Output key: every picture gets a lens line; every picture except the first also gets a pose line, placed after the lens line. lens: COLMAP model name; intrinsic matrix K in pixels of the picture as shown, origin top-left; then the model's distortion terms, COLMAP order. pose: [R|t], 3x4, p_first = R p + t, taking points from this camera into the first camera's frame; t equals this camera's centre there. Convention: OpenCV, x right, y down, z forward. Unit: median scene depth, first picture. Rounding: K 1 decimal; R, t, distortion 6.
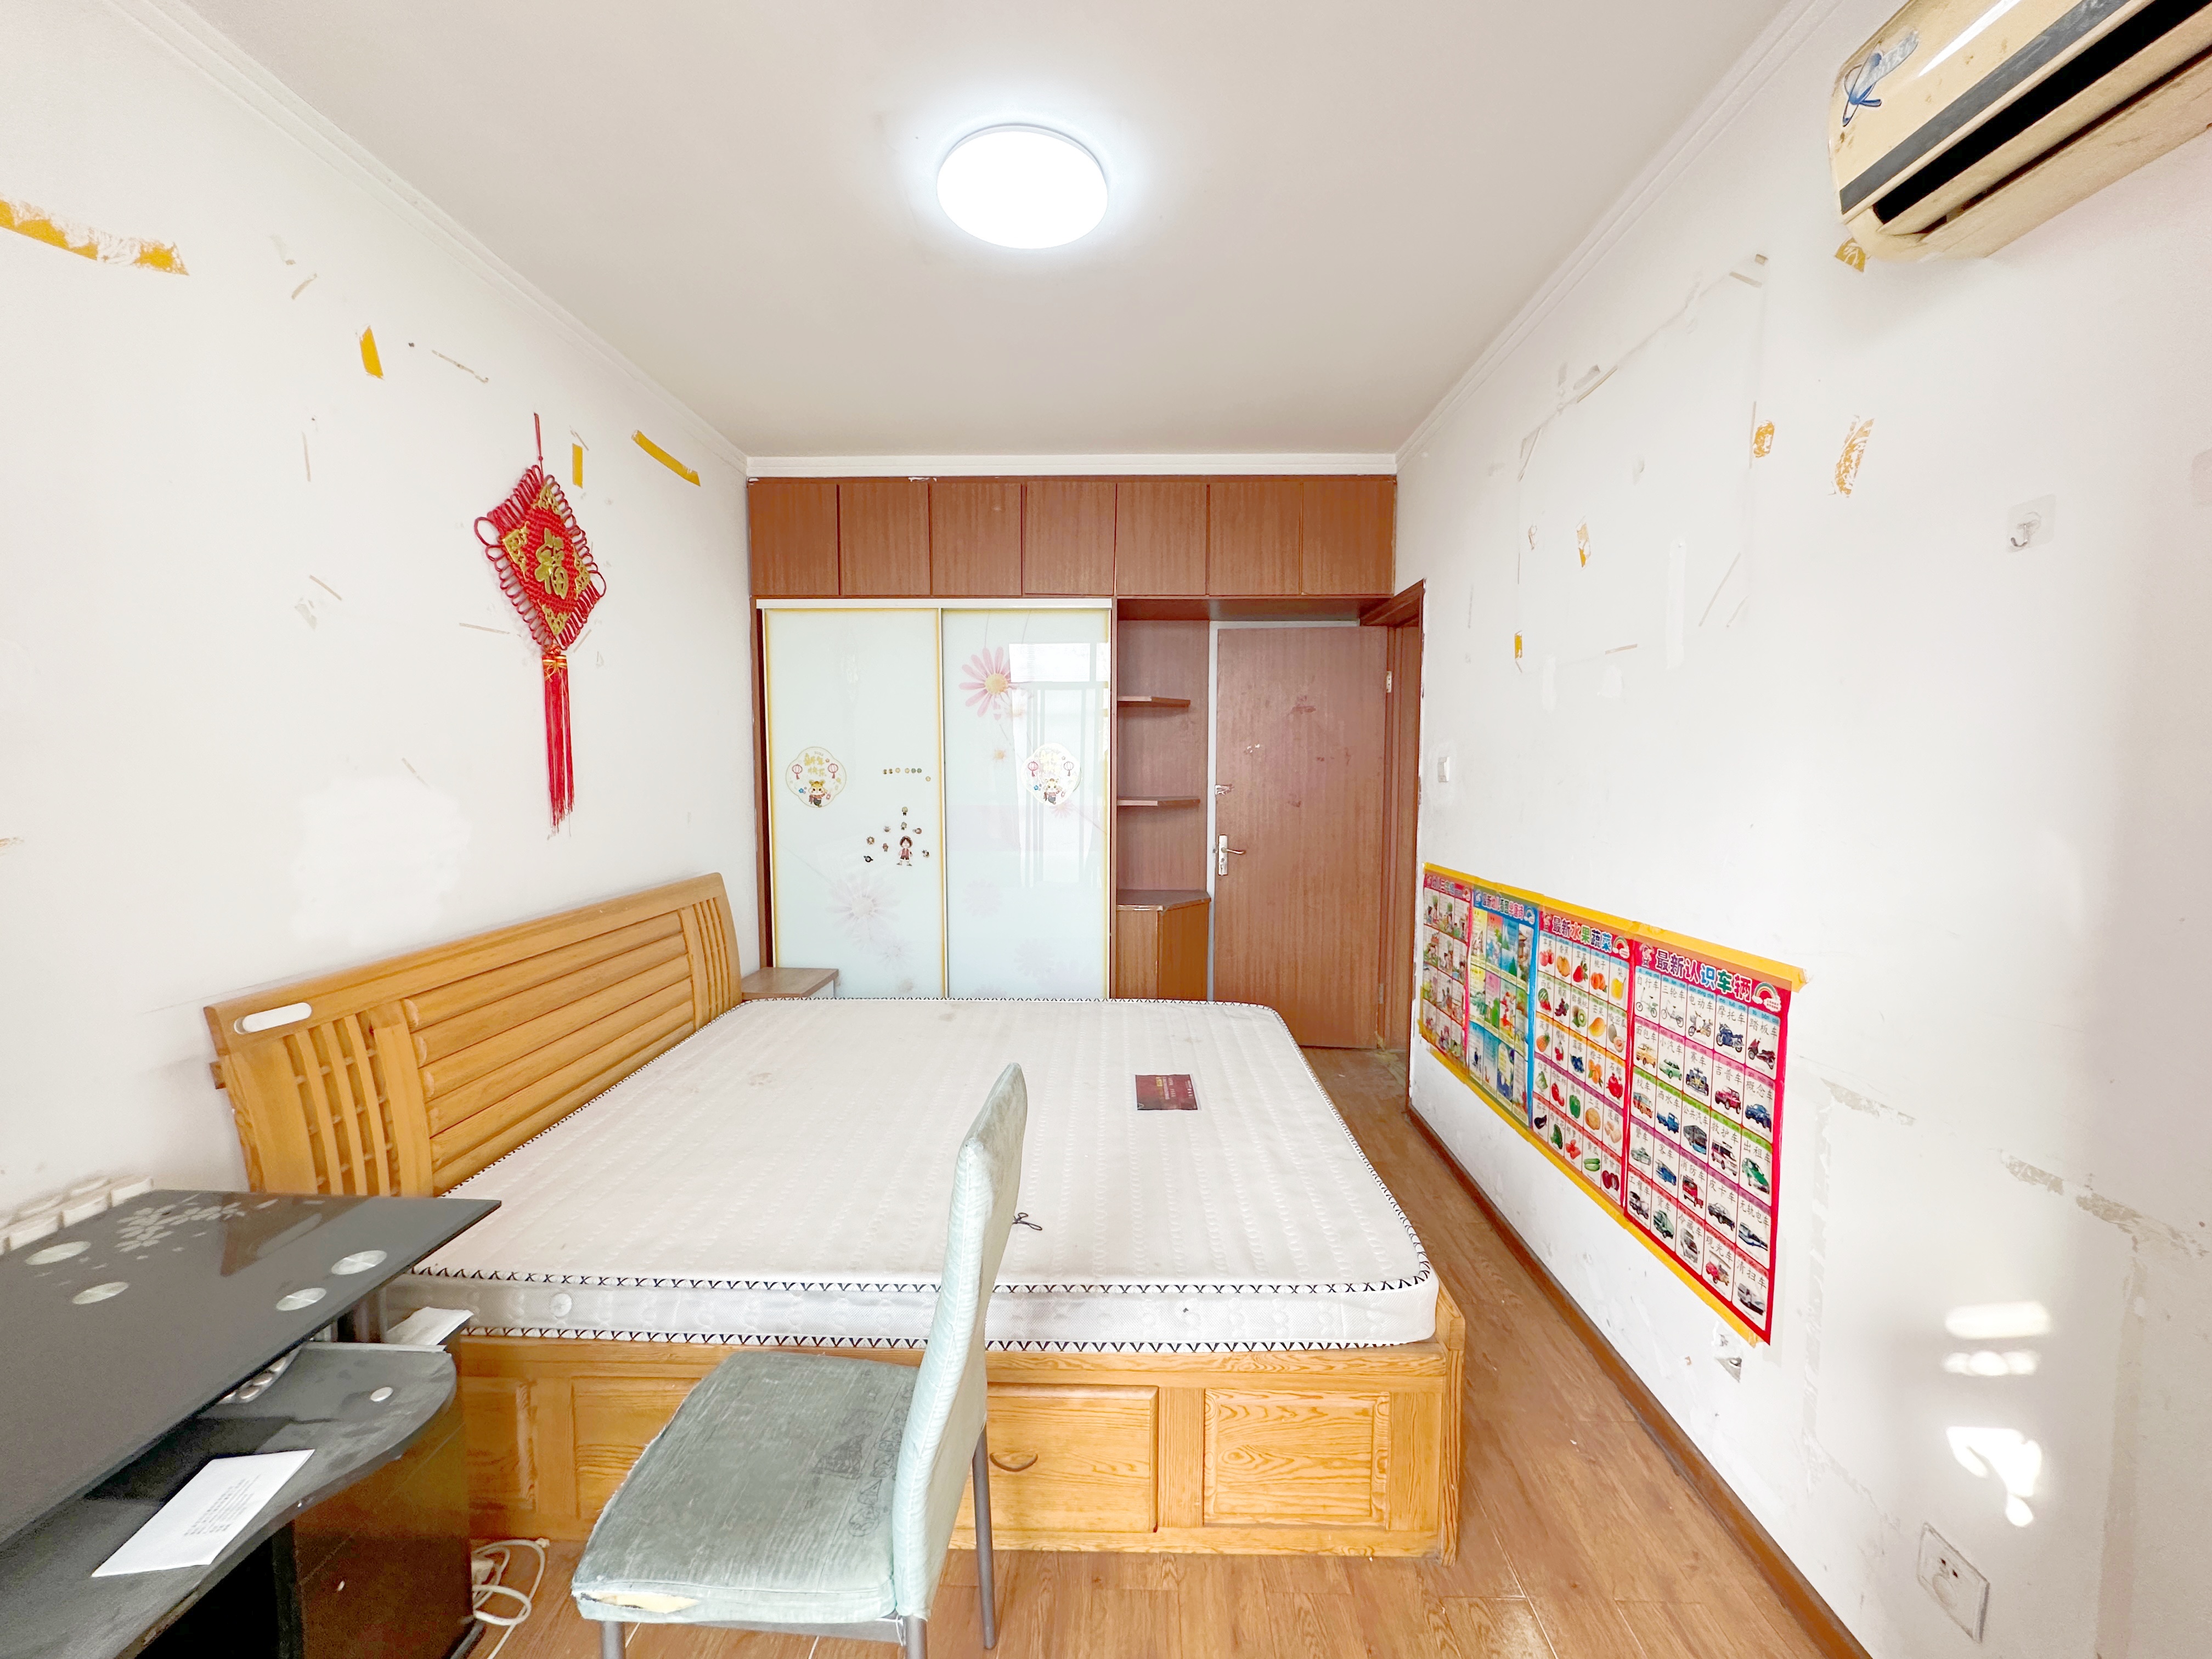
lens RADIAL K [[874.6, 0, 1106.0], [0, 874.6, 829.5], [0, 0, 1]] dist [0.000170, -0.000428]
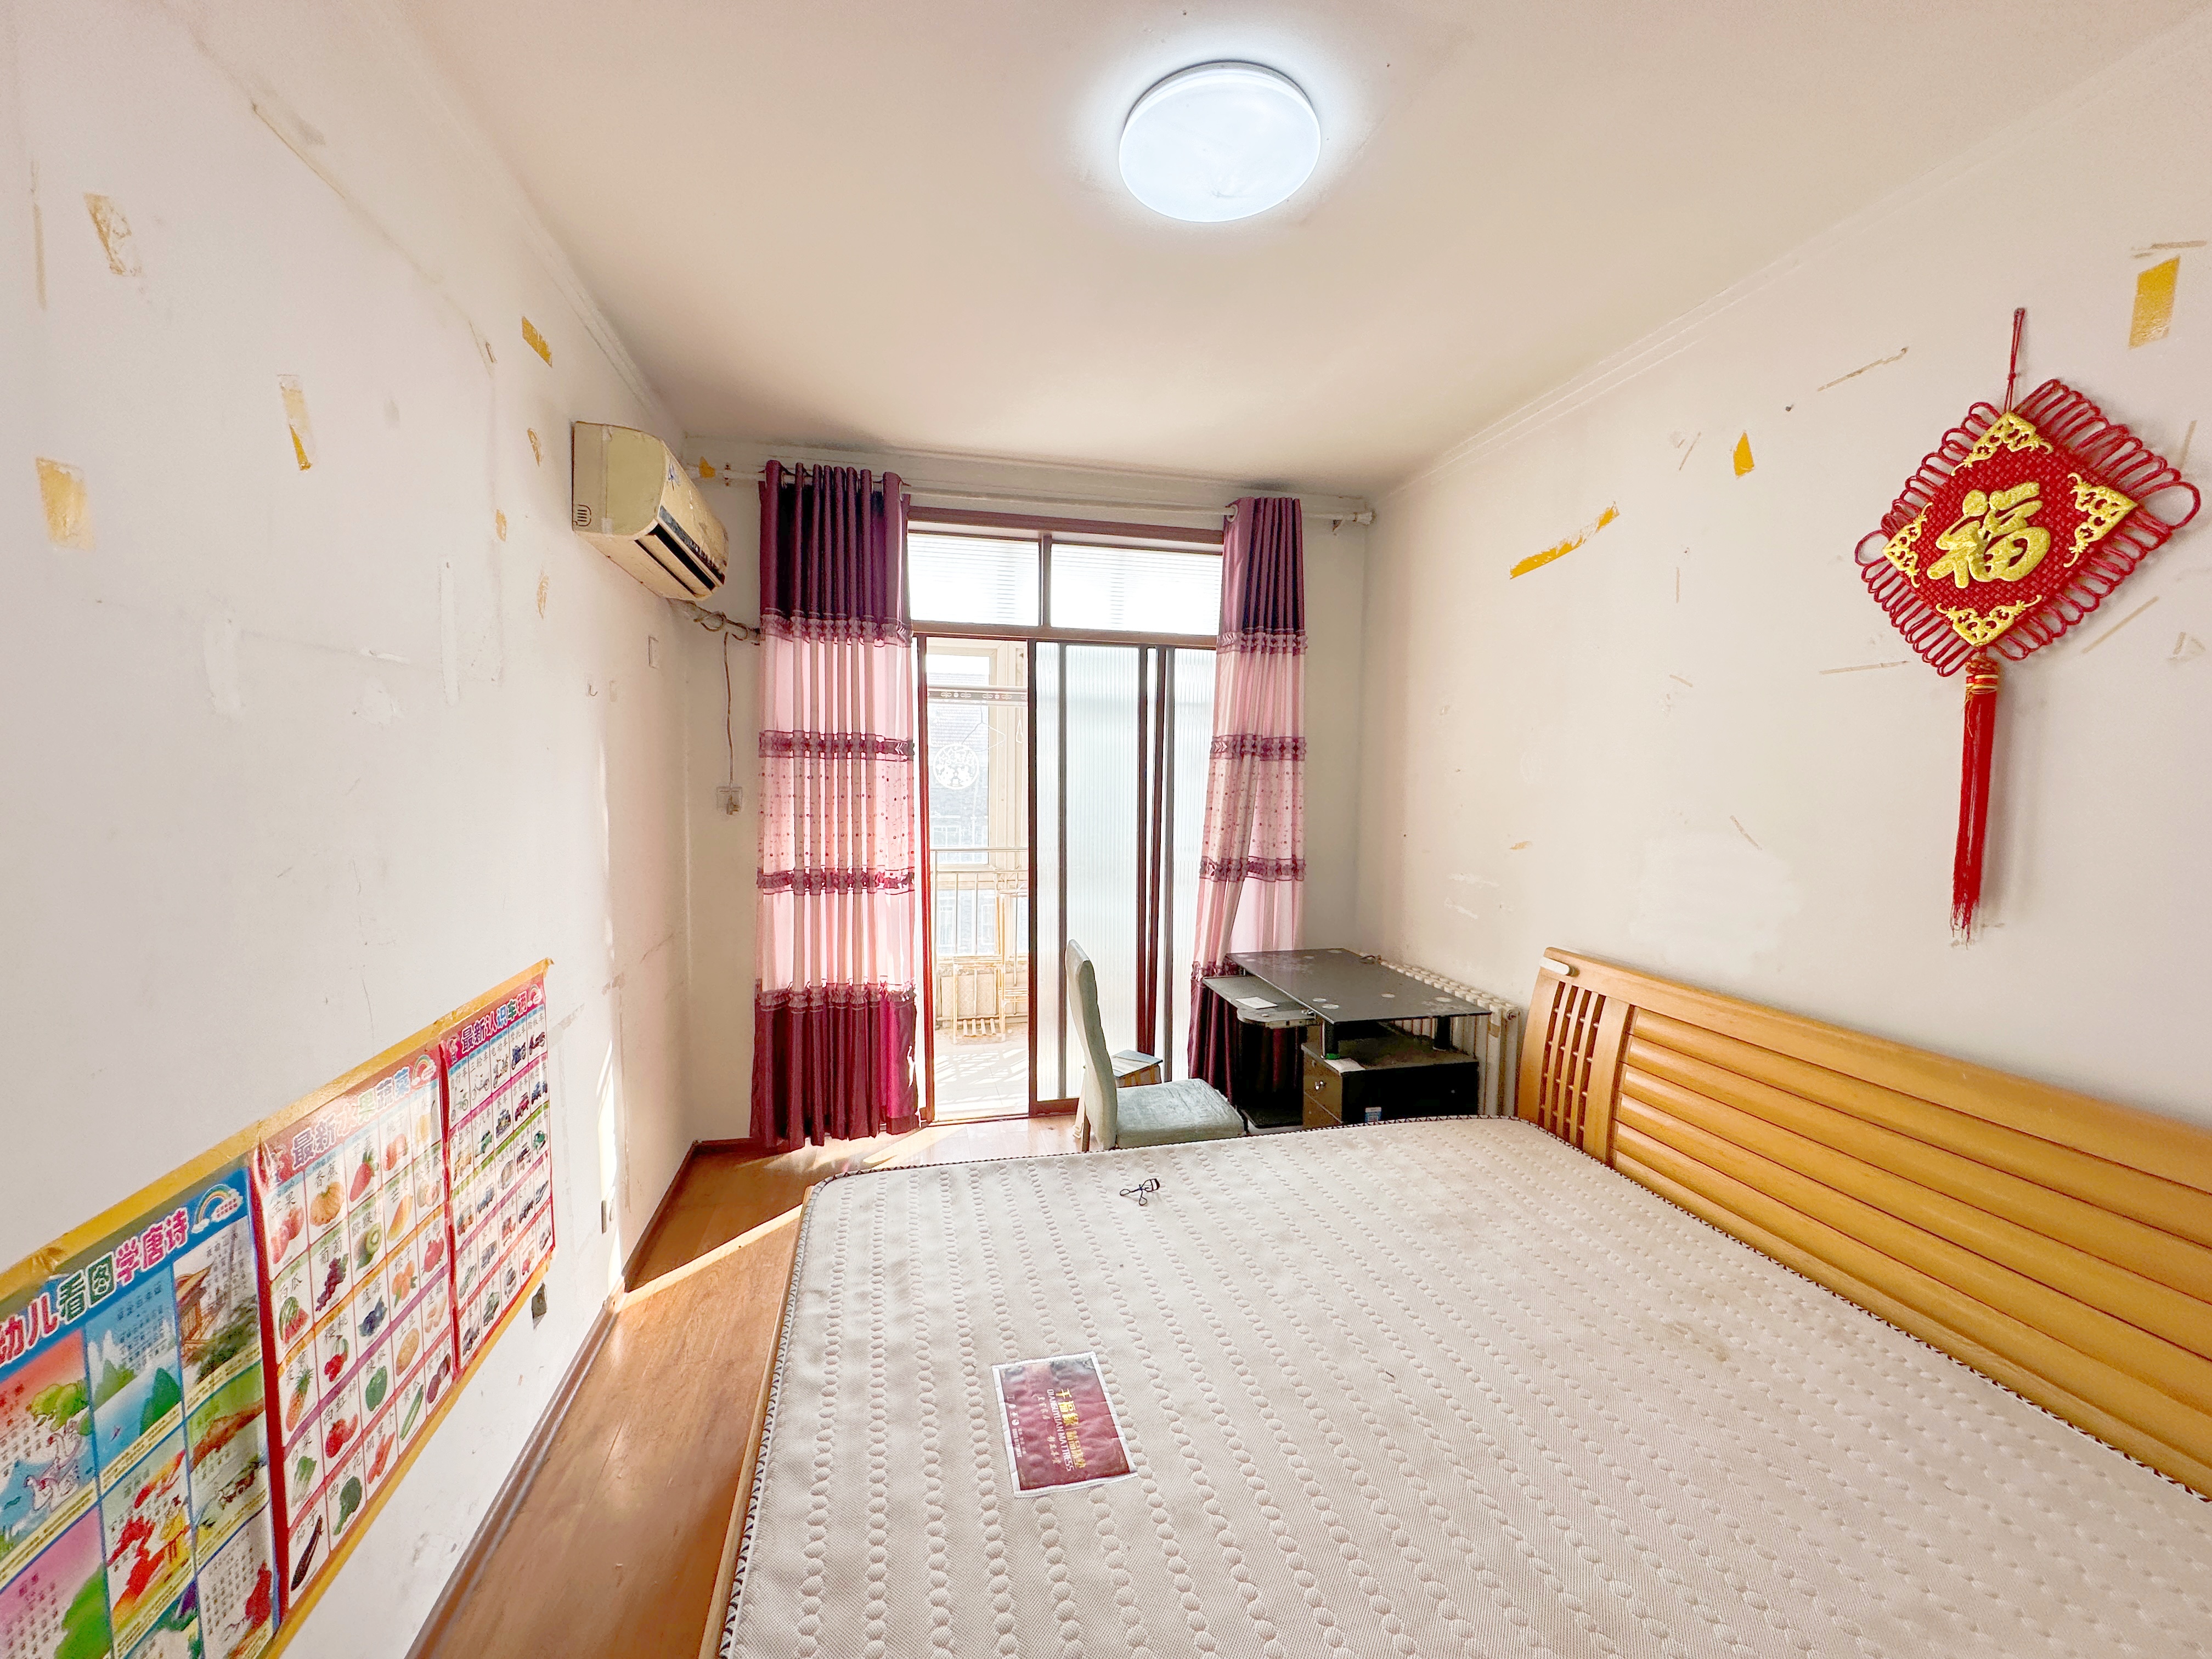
lens RADIAL K [[874.6, 0, 1106.0], [0, 874.6, 829.5], [0, 0, 1]] dist [0.000170, -0.000428]
pose [[-0.968595, 0.008470, -0.248501, 0.178290], [-0.027753, 0.989492, 0.141900, -0.159967], [0.247091, 0.144340, -0.958182, 1.496271]]
